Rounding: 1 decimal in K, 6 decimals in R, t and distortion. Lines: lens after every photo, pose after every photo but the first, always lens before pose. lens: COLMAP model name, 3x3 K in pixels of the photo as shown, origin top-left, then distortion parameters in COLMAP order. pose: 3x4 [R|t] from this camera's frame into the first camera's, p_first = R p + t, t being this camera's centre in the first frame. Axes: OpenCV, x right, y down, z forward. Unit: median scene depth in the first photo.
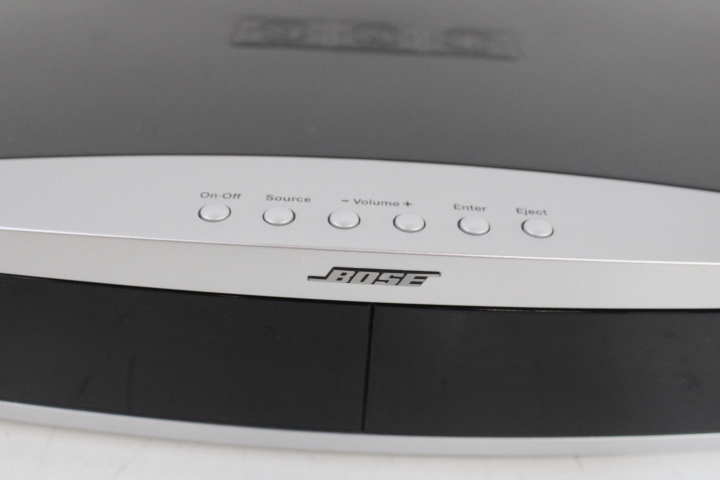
lens RADIAL K [[792.0, 0, 361.5], [0, 792.0, 241.7], [0, 0, 1]] dist [-0.087740, 0.000000]
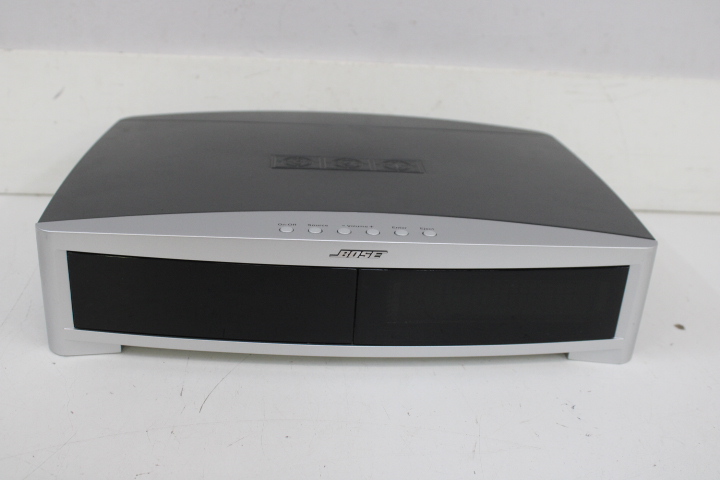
lens RADIAL K [[792.0, 0, 368.8], [0, 792.0, 243.8], [0, 0, 1]] dist [-0.087740, 0.000000]
pose [[0.996053, -0.024089, 0.085424, -0.139654], [0.041460, 0.977283, -0.207842, 0.459214], [-0.078476, 0.210564, 0.974425, -1.142690]]
